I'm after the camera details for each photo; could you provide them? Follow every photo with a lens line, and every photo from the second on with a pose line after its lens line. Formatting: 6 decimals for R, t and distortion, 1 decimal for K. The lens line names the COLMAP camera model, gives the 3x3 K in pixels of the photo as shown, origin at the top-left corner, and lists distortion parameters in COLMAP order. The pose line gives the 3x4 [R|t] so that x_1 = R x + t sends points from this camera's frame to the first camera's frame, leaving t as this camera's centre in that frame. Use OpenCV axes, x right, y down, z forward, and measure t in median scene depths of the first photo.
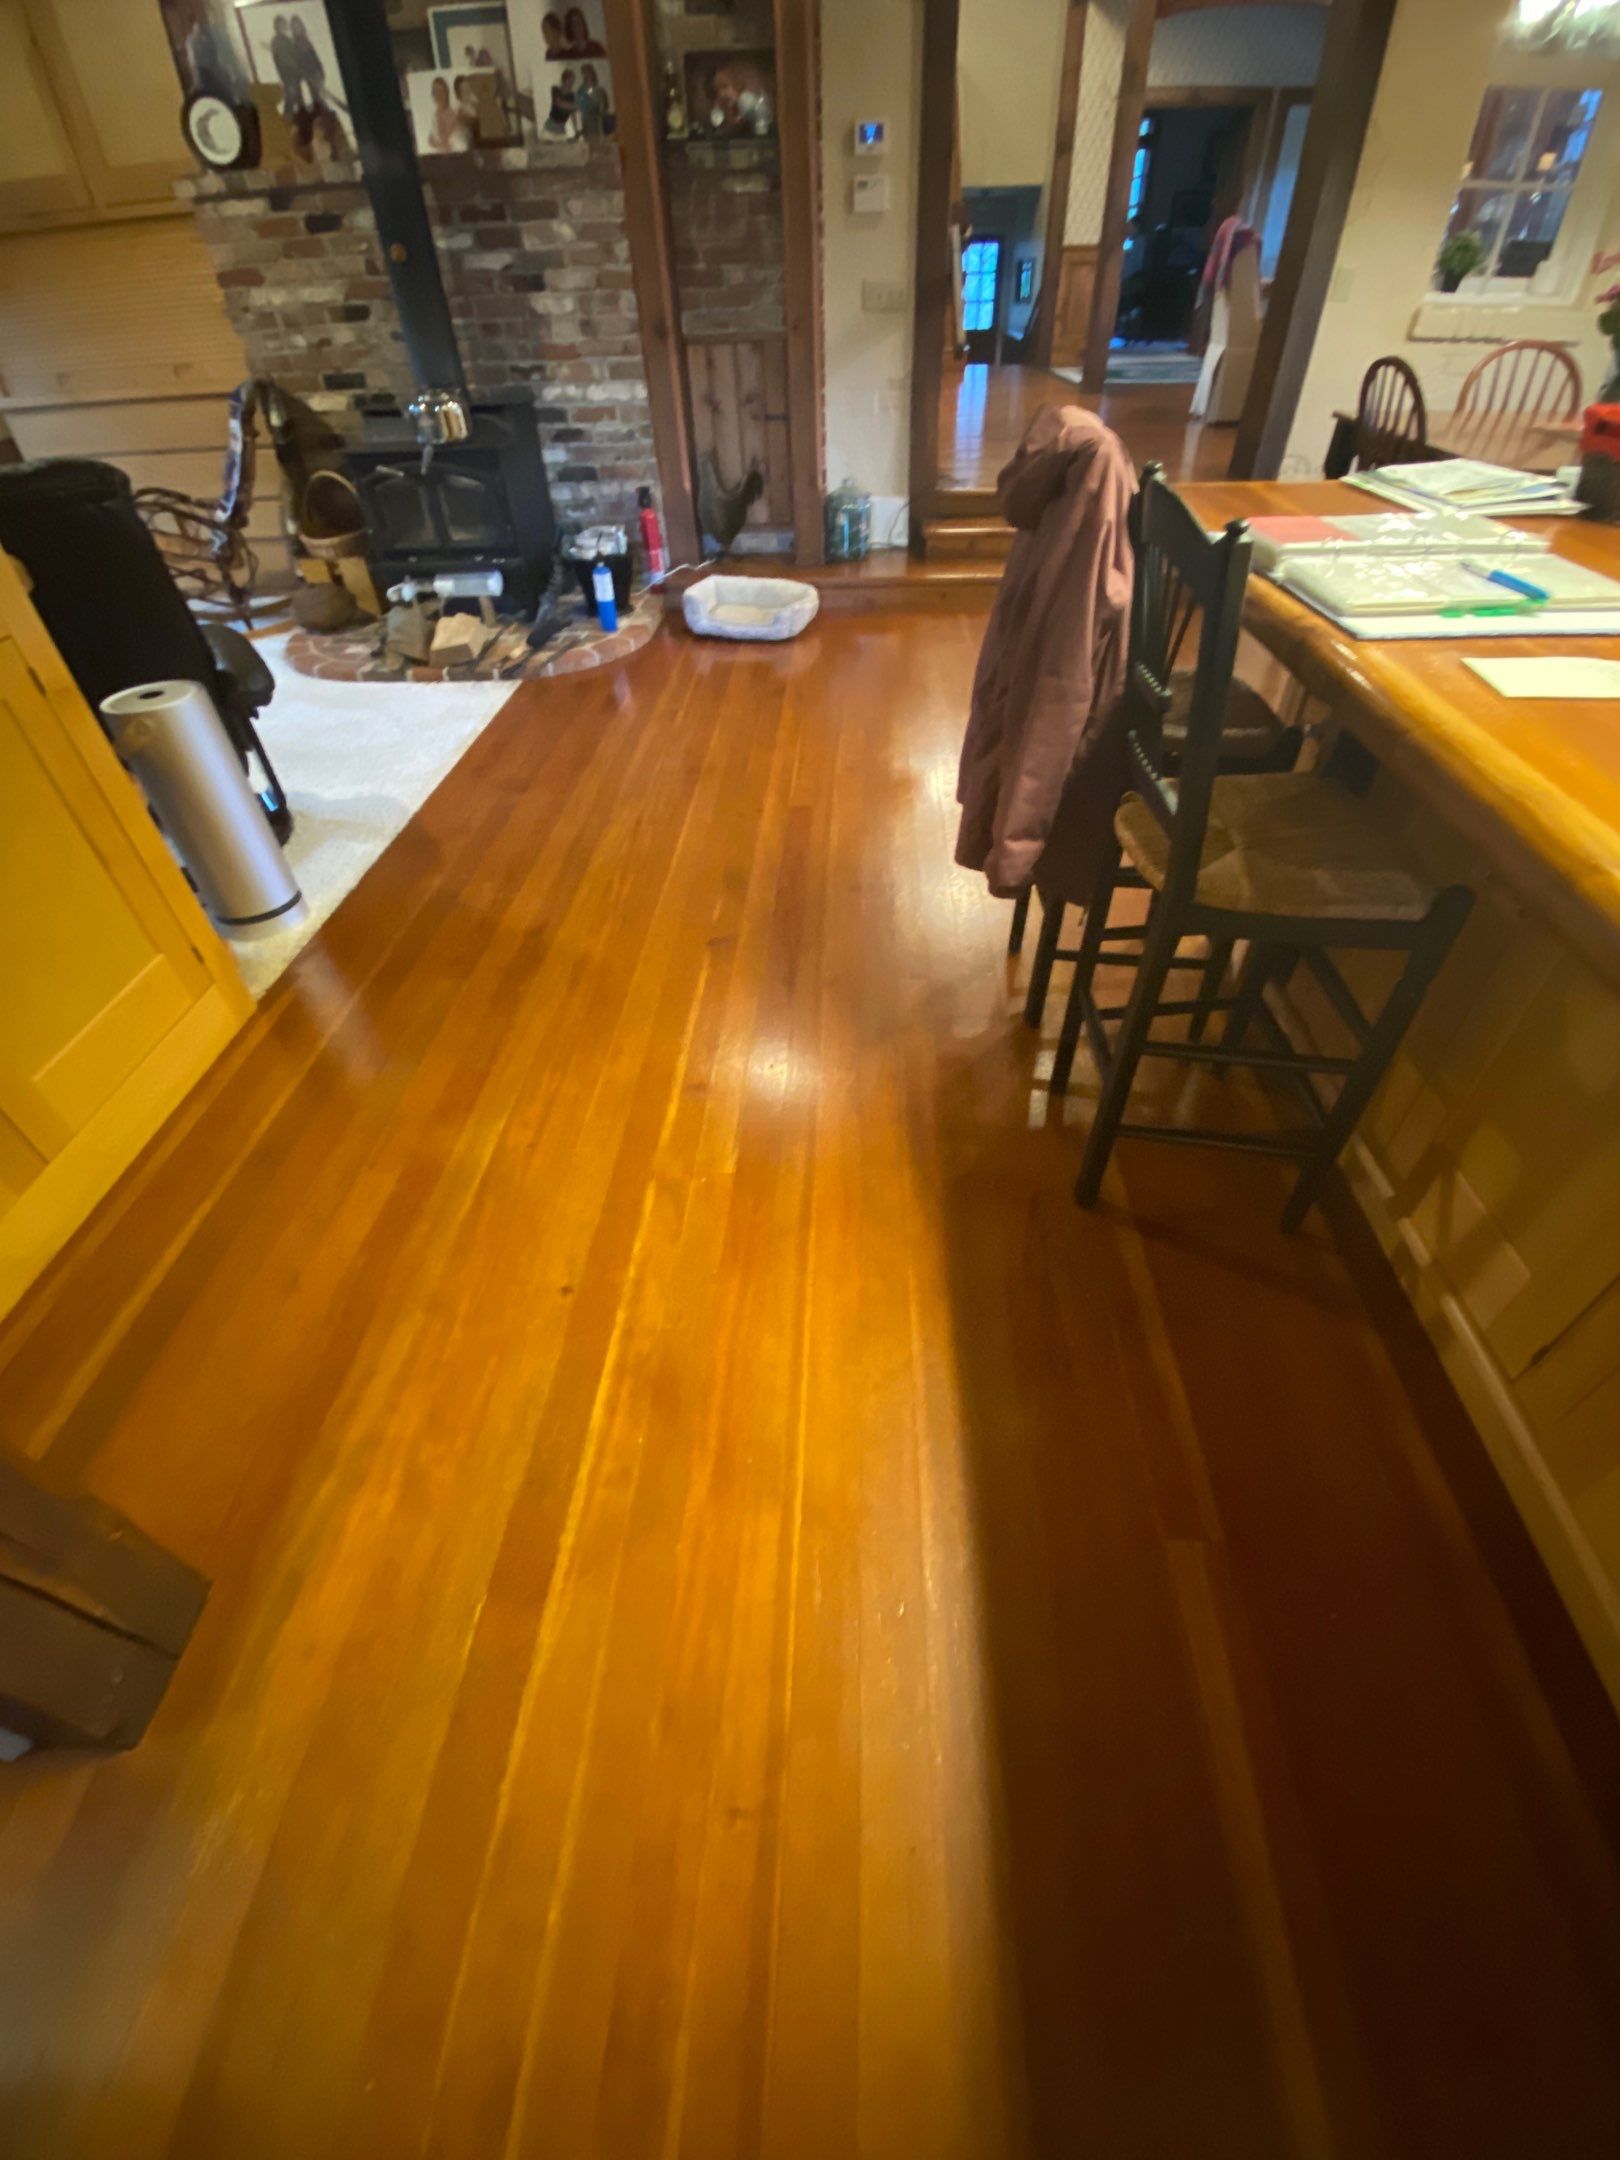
lens RADIAL K [[880.5, 0, 810.0], [0, 880.5, 1080.0], [0, 0, 1]] dist [0.016954, -0.018797]
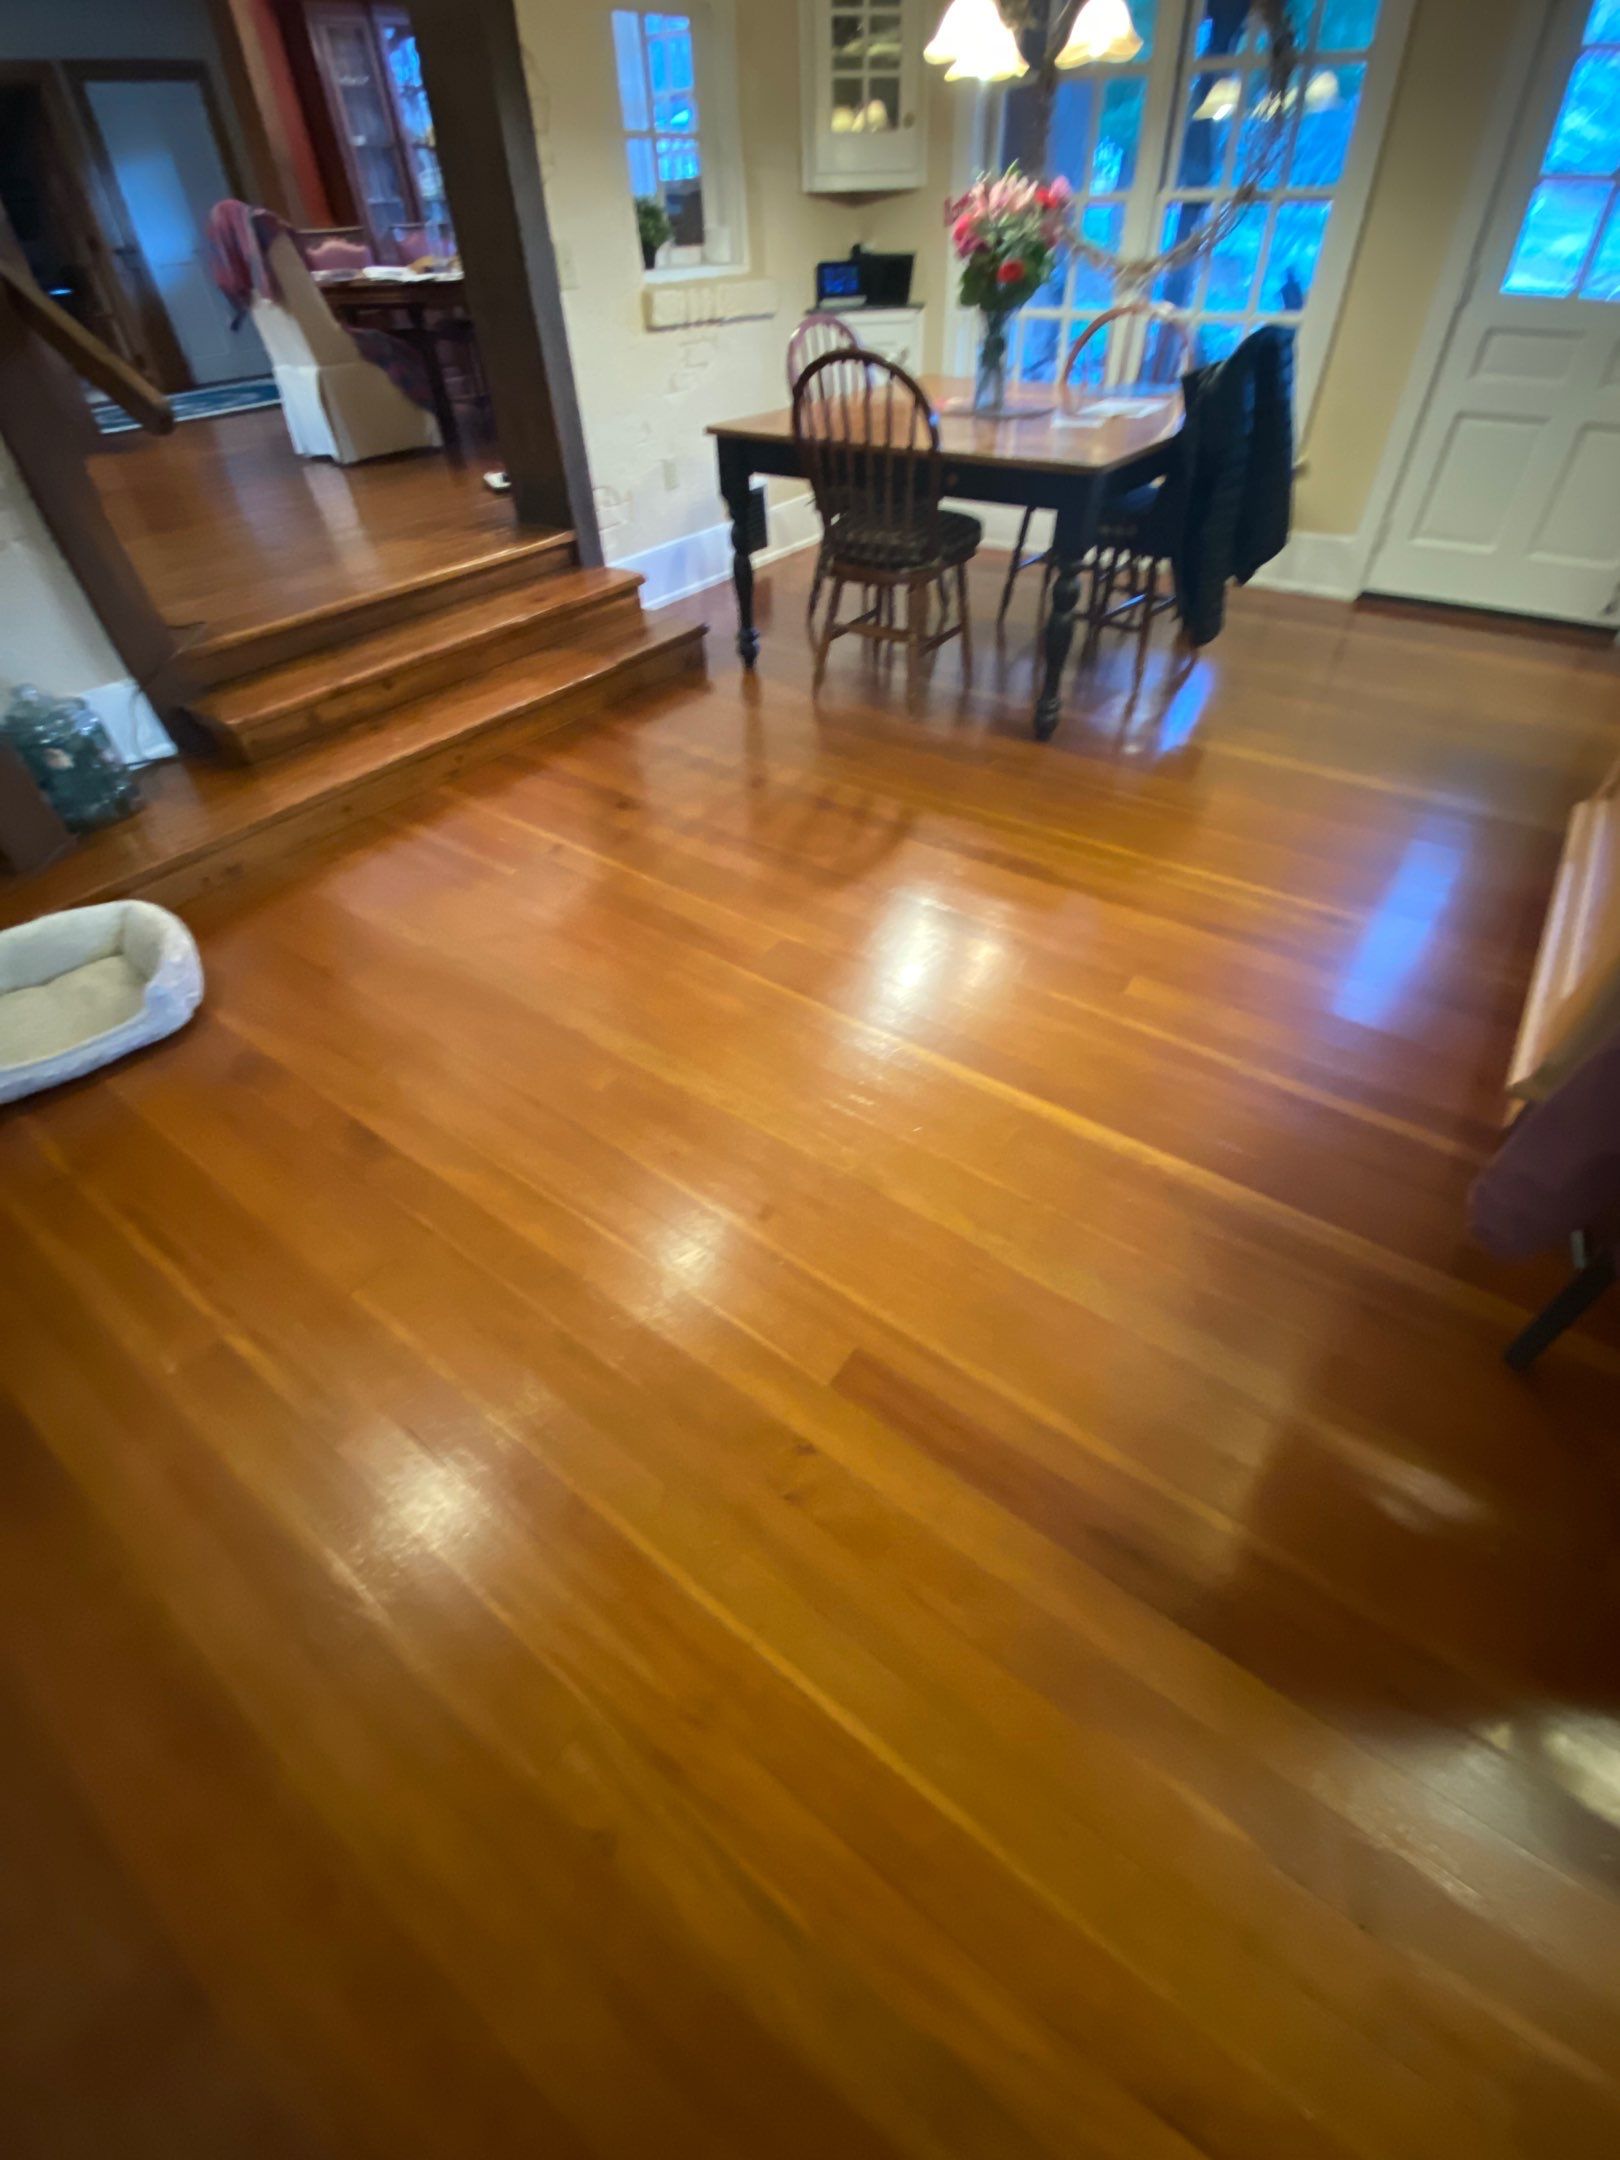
lens RADIAL K [[880.5, 0, 810.0], [0, 880.5, 1080.0], [0, 0, 1]] dist [0.016954, -0.018797]
pose [[0.550109, -0.575362, 0.605260, -0.152081], [0.577770, 0.785538, 0.221611, -0.383824], [-0.602961, 0.227791, 0.764558, 0.428746]]
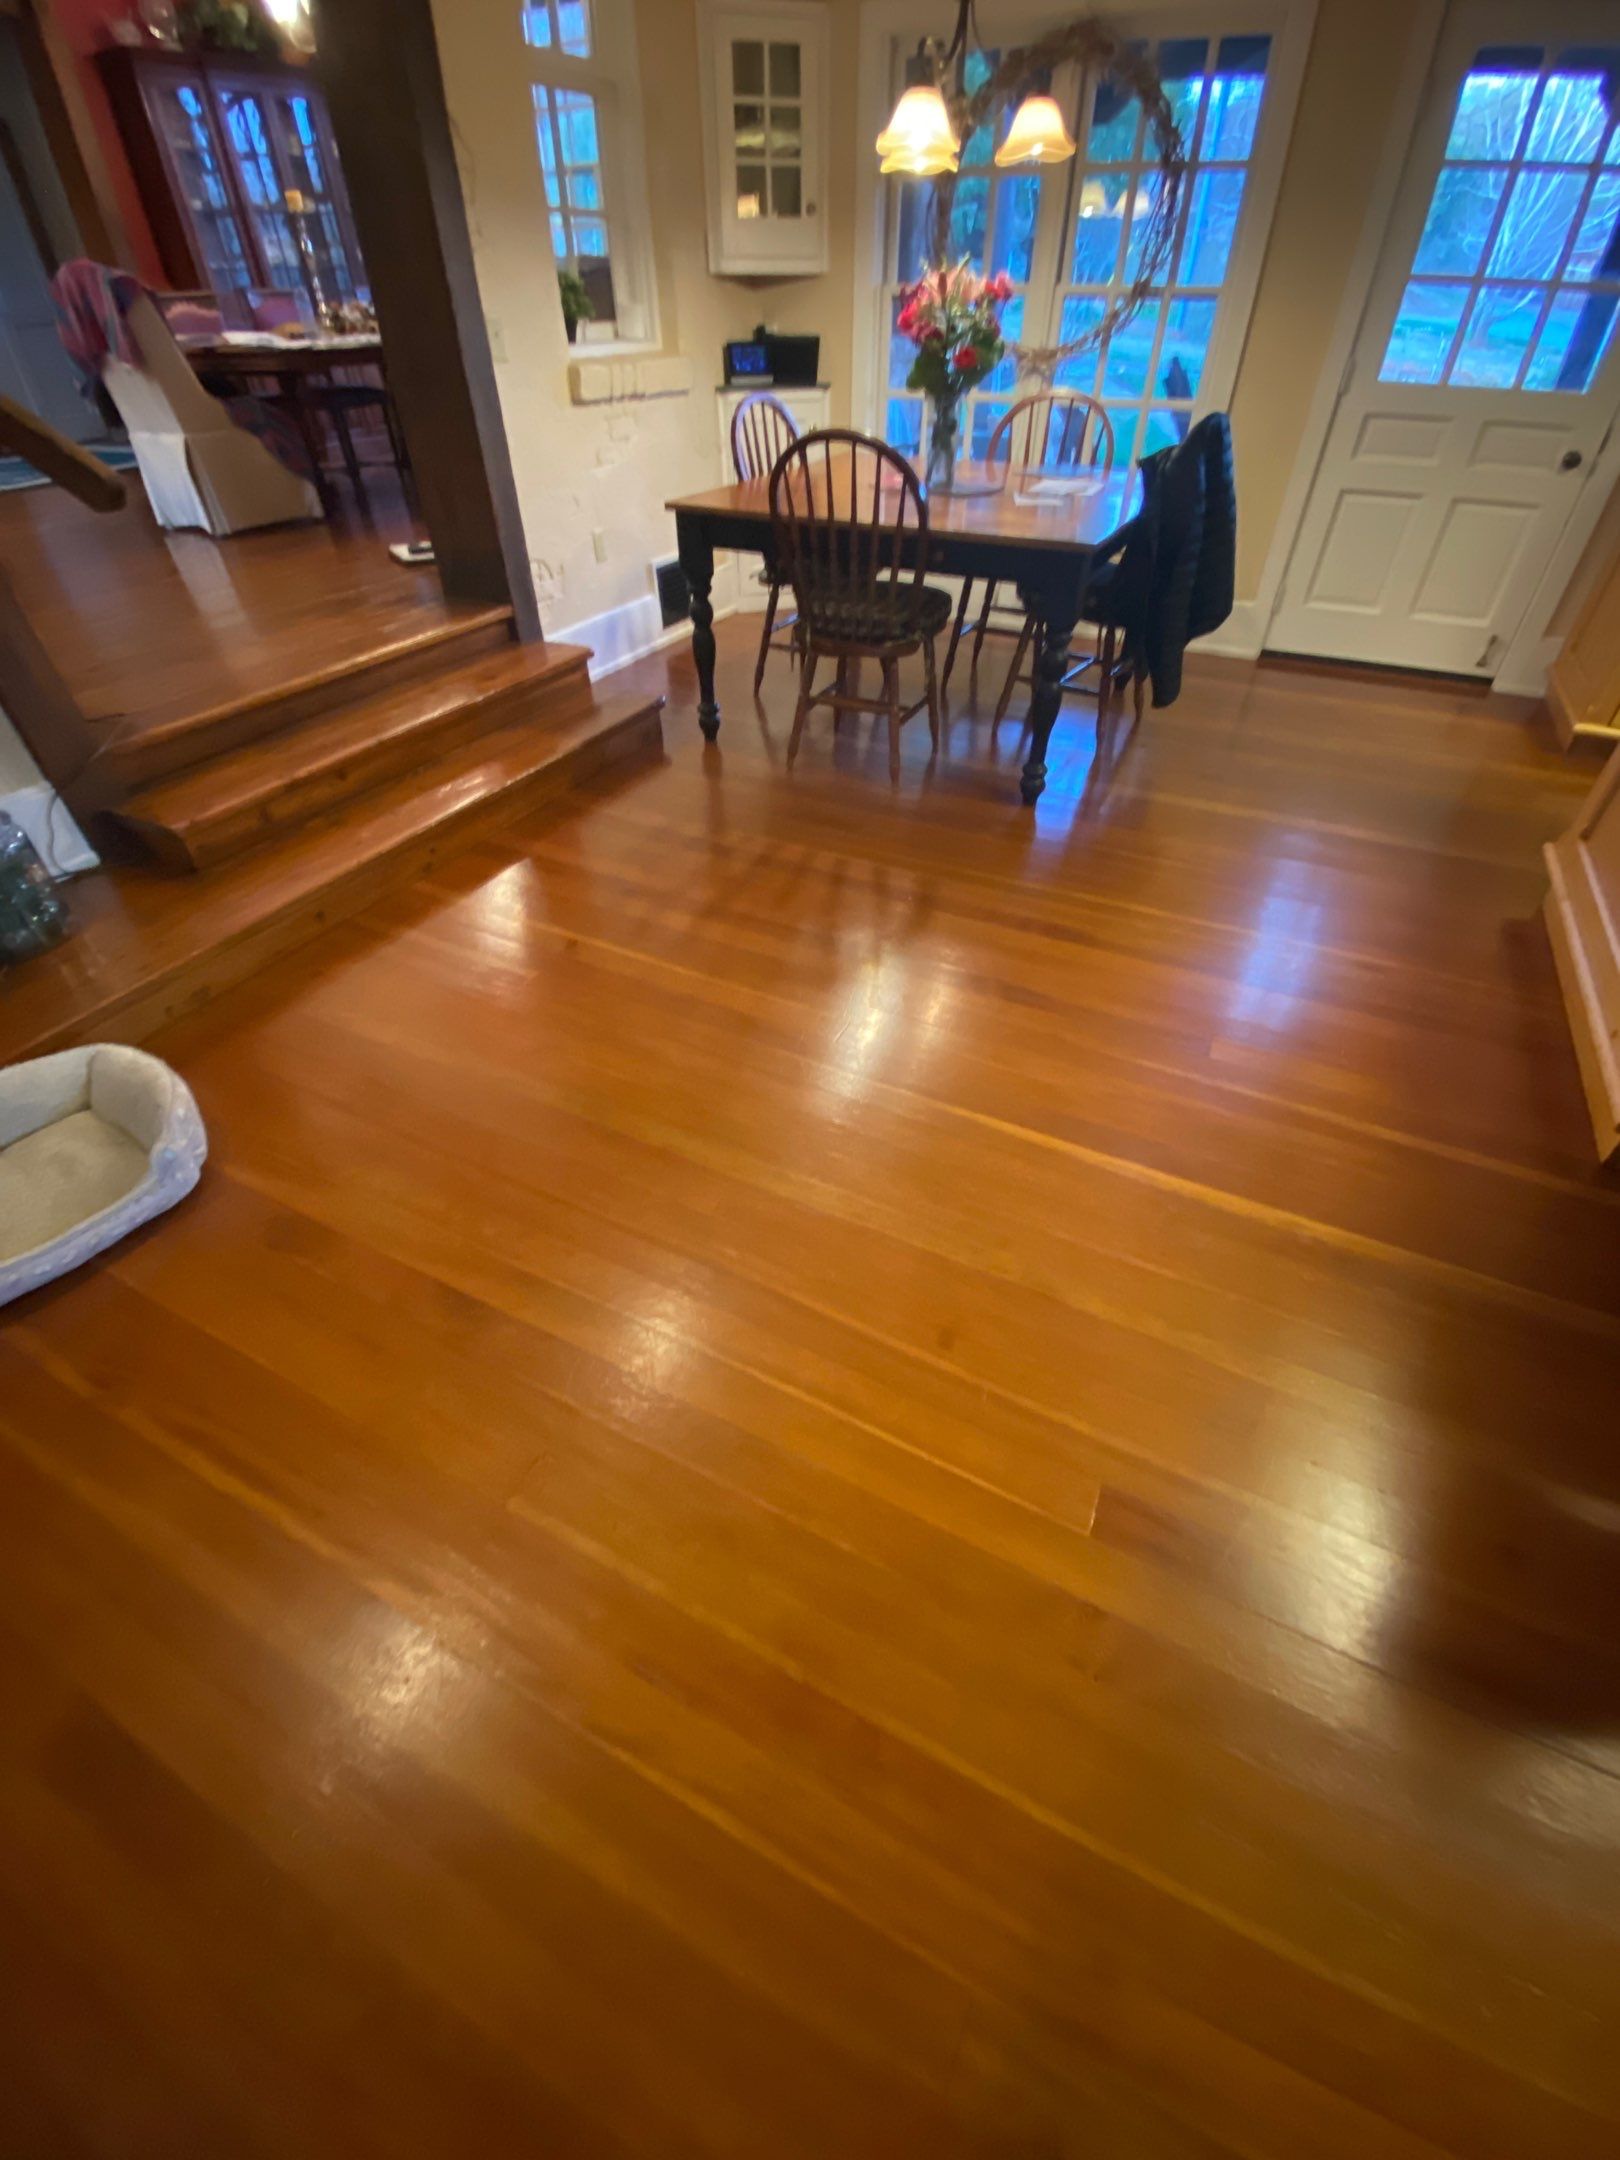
lens RADIAL K [[880.5, 0, 810.0], [0, 880.5, 1080.0], [0, 0, 1]] dist [0.016954, -0.018797]
pose [[0.402054, -0.586627, 0.703009, -0.173258], [0.613884, 0.742371, 0.268389, -0.468503], [-0.679337, 0.323659, 0.658594, 0.516989]]
